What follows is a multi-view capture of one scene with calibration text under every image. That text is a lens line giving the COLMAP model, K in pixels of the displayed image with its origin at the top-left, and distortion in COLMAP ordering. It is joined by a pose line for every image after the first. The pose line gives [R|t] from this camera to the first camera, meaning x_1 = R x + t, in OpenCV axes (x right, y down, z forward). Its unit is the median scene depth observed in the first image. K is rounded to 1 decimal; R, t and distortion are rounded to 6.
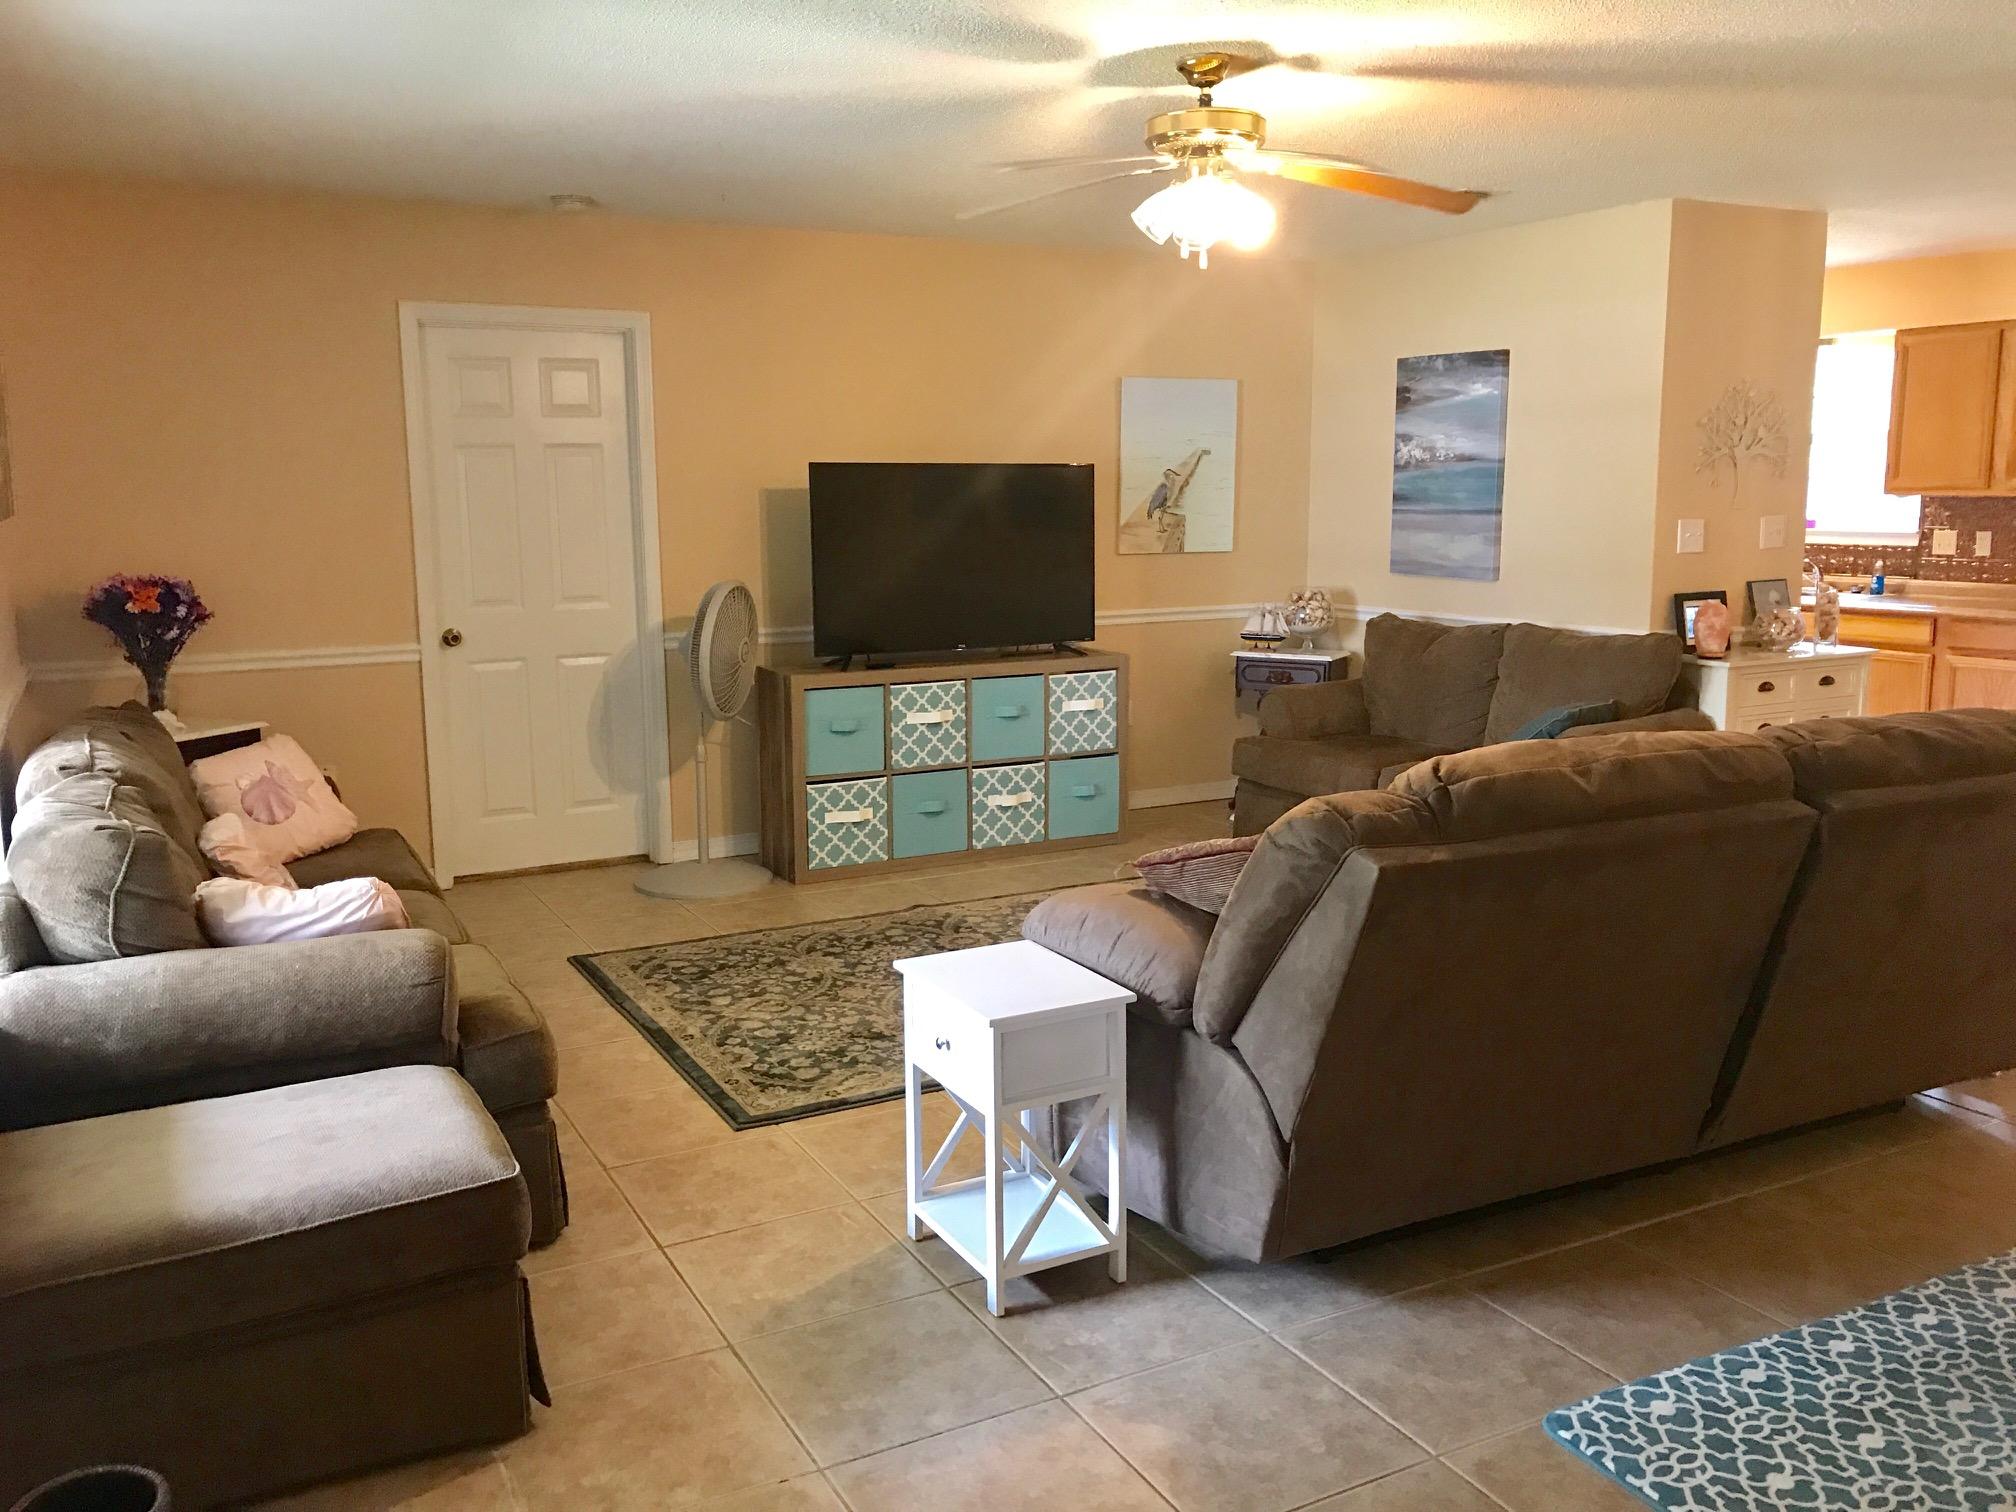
lens RADIAL K [[1678.7, 0, 996.5], [0, 1678.7, 751.9], [0, 0, 1]] dist [0.034364, -0.010415]
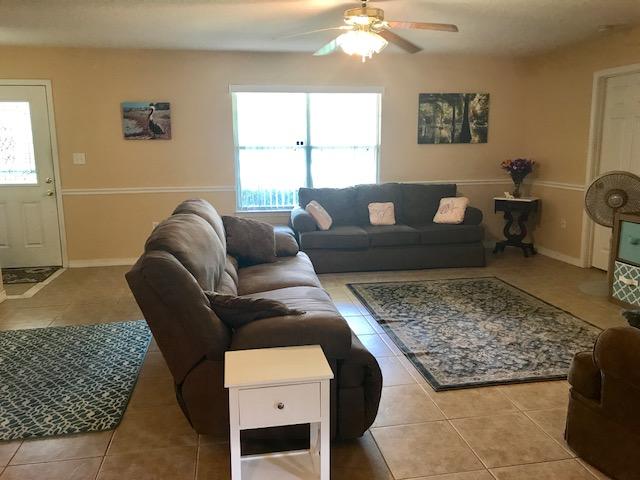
lens RADIAL K [[532.9, 0, 315.1], [0, 532.9, 240.2], [0, 0, 1]] dist [0.034364, -0.010415]
pose [[-0.321629, 0.178709, -0.929848, 0.794891], [-0.146176, 0.960883, 0.235235, -0.136921], [0.935514, 0.211580, -0.282925, 0.913584]]
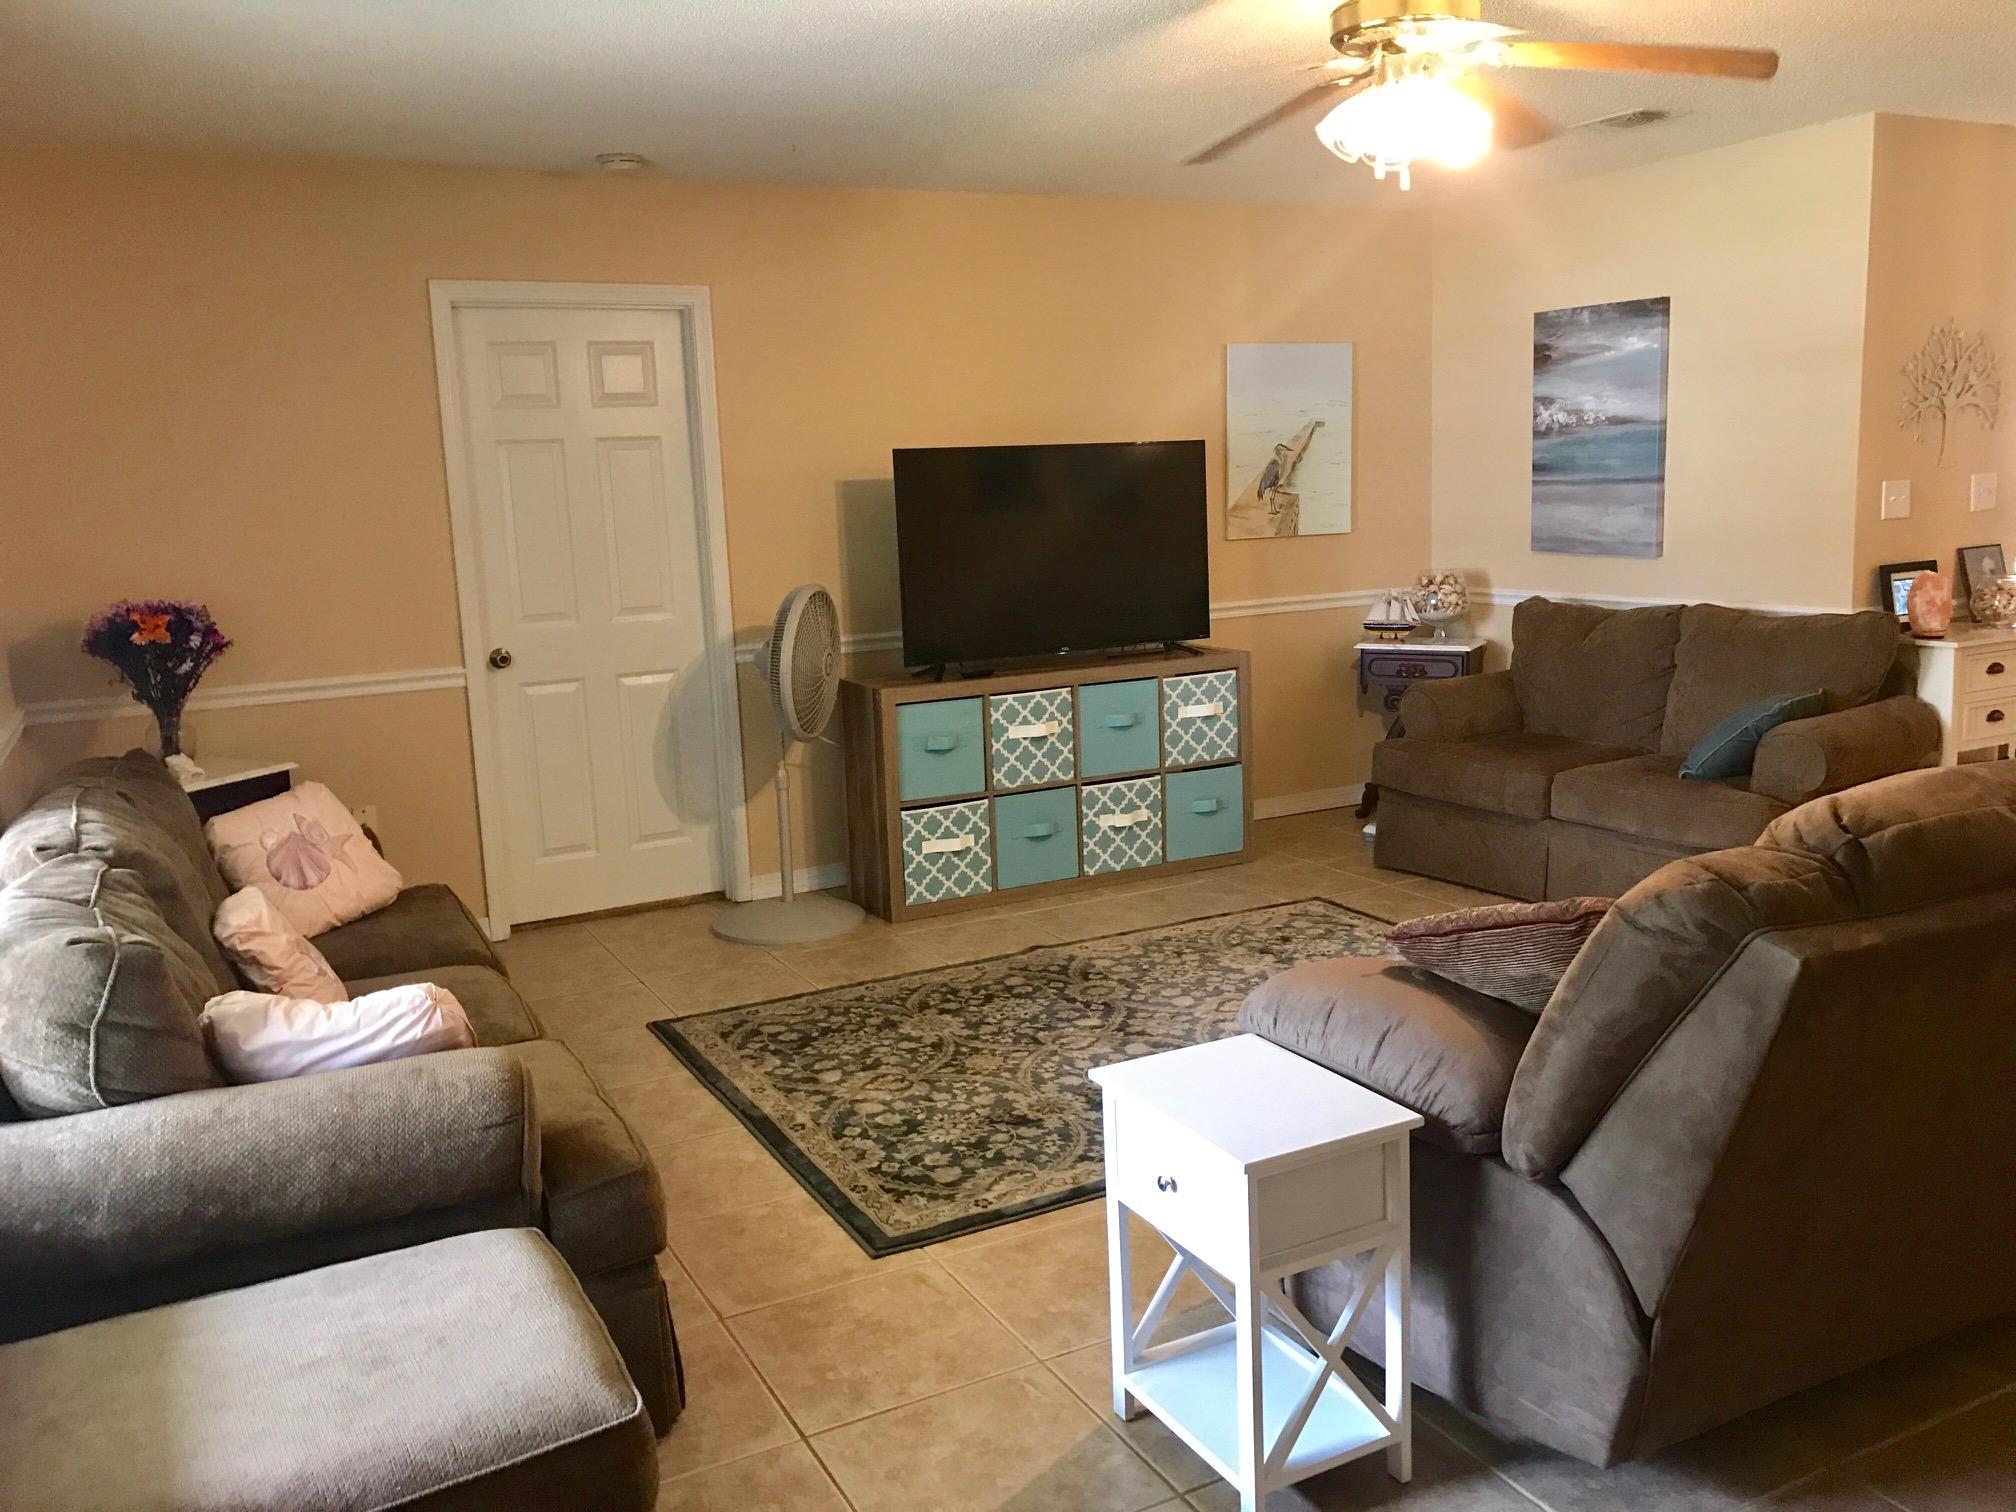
lens RADIAL K [[1678.7, 0, 1012.2], [0, 1678.7, 746.9], [0, 0, 1]] dist [0.034364, -0.010415]
pose [[0.999456, -0.031049, -0.011108, -0.048313], [0.031080, 0.999513, 0.002689, -0.016891], [0.011019, -0.003033, 0.999935, 0.123170]]
